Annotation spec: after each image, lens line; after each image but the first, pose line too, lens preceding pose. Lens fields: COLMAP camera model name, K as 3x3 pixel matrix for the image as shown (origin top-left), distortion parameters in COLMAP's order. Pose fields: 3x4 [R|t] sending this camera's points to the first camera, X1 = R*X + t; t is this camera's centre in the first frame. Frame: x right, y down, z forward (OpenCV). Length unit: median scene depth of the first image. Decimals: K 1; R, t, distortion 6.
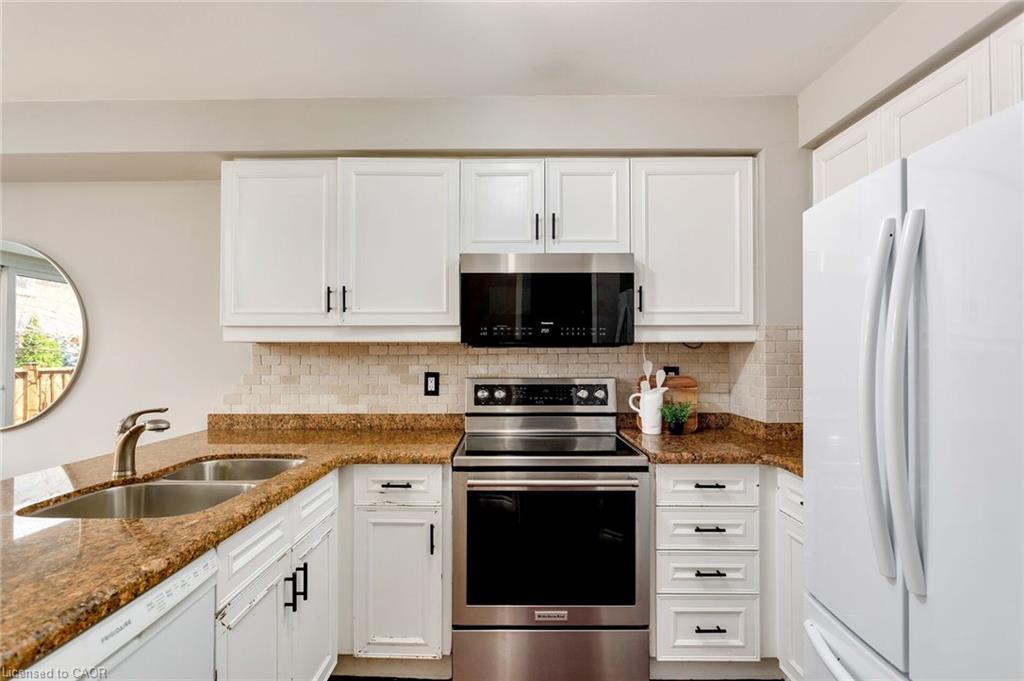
lens RADIAL K [[490.7, 0, 512.2], [0, 490.7, 347.6], [0, 0, 1]] dist [-0.018561, 0.002339]
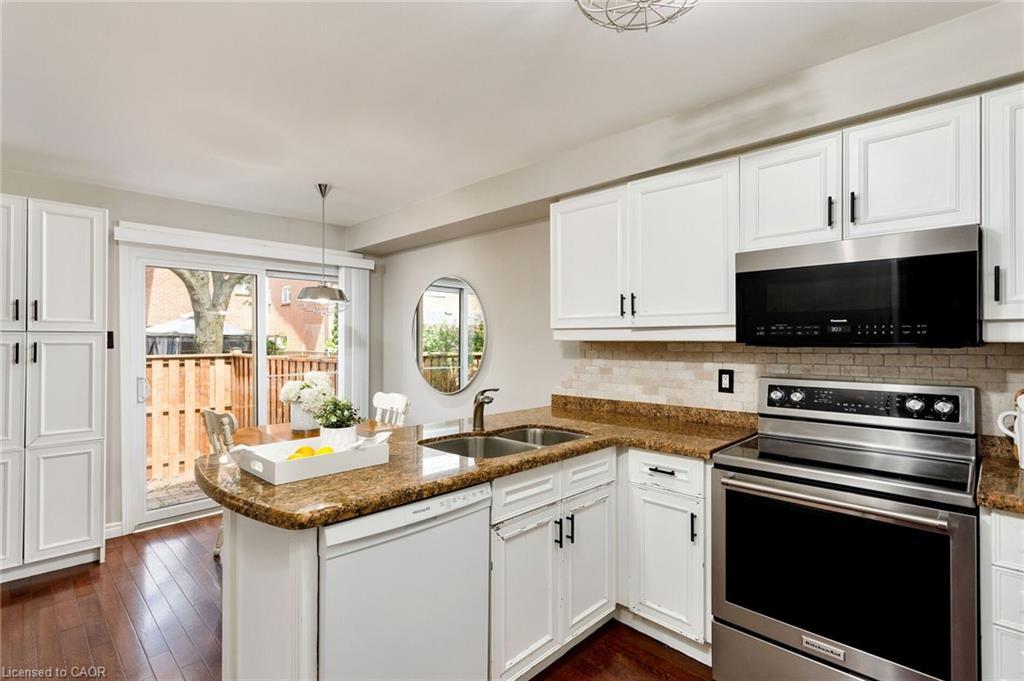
lens RADIAL K [[490.7, 0, 515.3], [0, 490.7, 338.7], [0, 0, 1]] dist [-0.018561, 0.002339]
pose [[0.716904, 0.000503, -0.697171, 0.271080], [0.006564, 0.999951, 0.007472, -0.028496], [0.697141, -0.009933, 0.716866, -0.028658]]
